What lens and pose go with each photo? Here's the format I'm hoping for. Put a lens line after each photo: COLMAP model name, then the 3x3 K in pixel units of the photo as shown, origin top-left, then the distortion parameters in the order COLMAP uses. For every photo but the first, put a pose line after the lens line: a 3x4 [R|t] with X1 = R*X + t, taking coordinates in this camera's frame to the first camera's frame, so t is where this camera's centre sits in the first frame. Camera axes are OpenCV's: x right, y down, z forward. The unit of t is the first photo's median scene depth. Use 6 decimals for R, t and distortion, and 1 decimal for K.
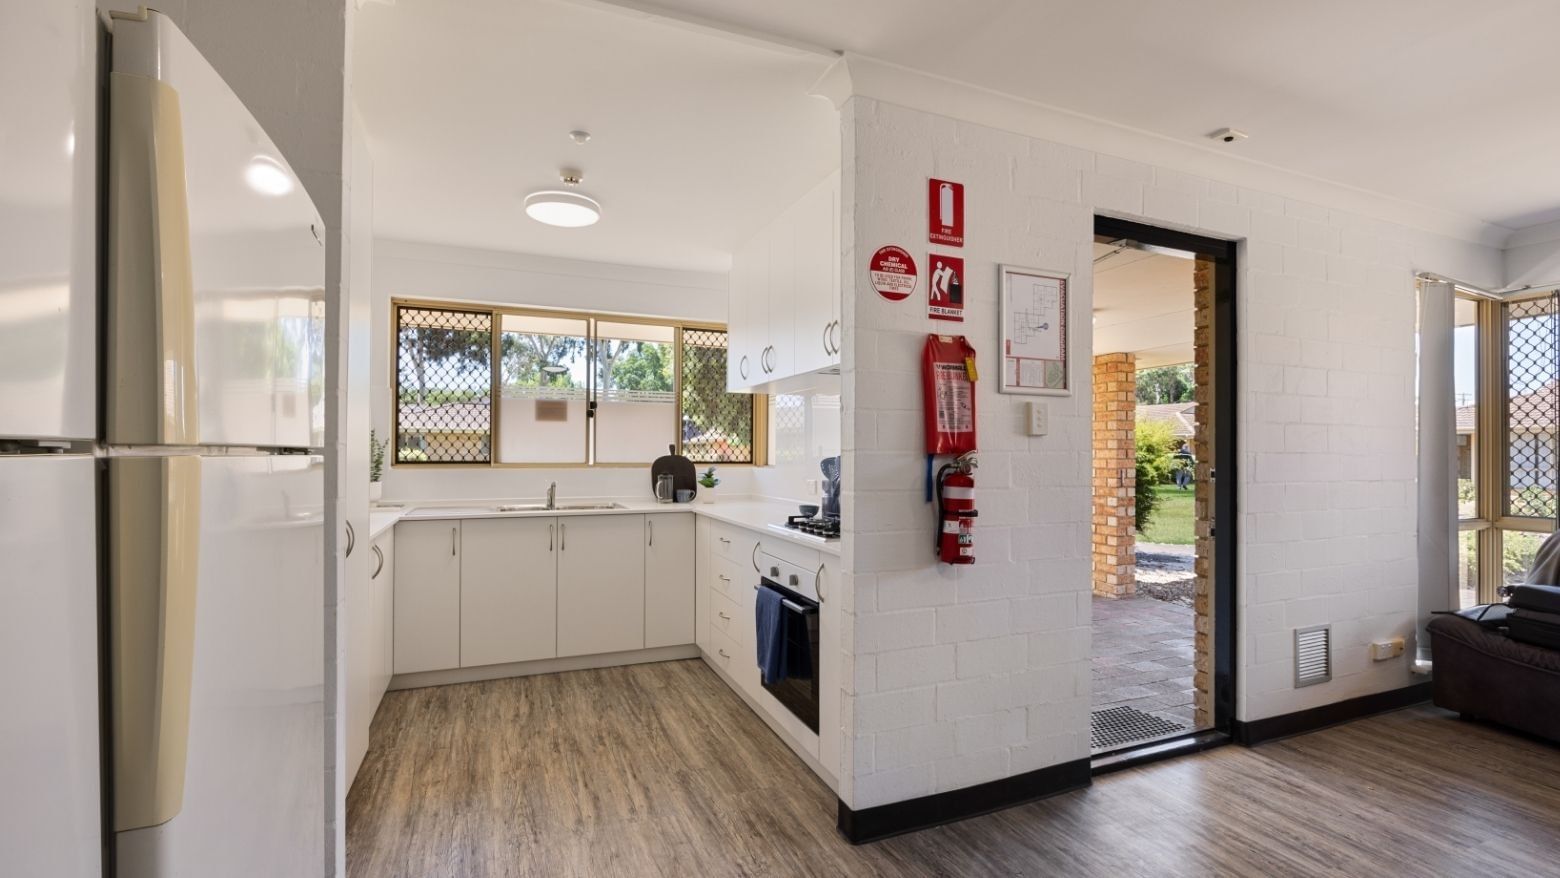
lens RADIAL K [[796.4, 0, 786.2], [0, 796.4, 442.1], [0, 0, 1]] dist [-0.000248, -0.000059]
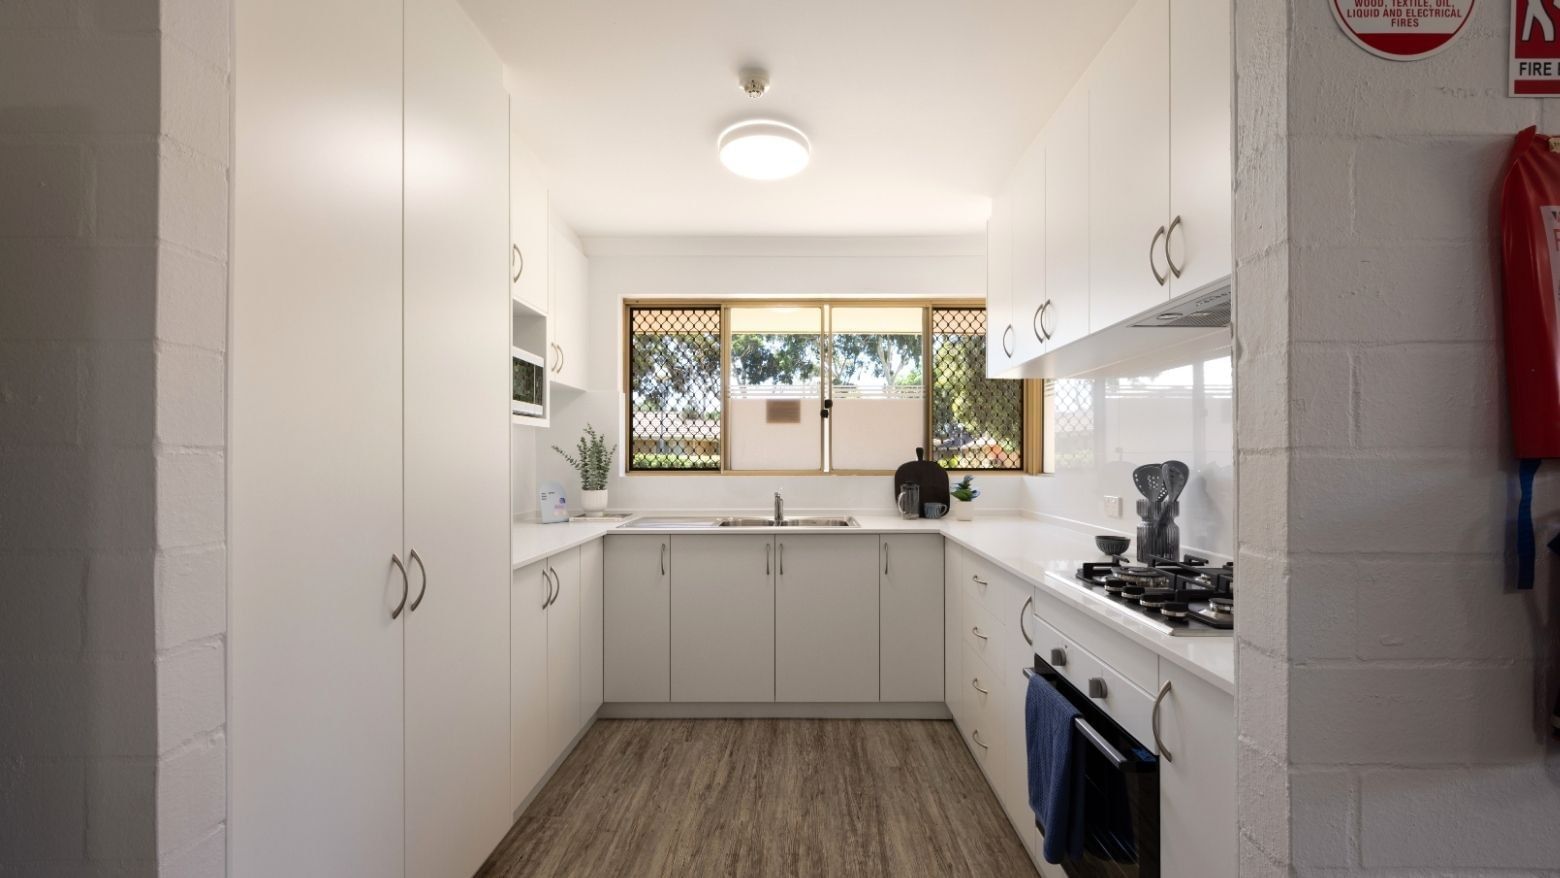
lens RADIAL K [[645.0, 0, 783.7], [0, 645.0, 457.5], [0, 0, 1]] dist [0.000372, 0.000050]
pose [[0.919795, -0.005033, -0.392367, -0.010600], [0.010332, 0.999882, 0.011394, 0.004470], [0.392263, -0.014534, 0.919738, 0.369411]]
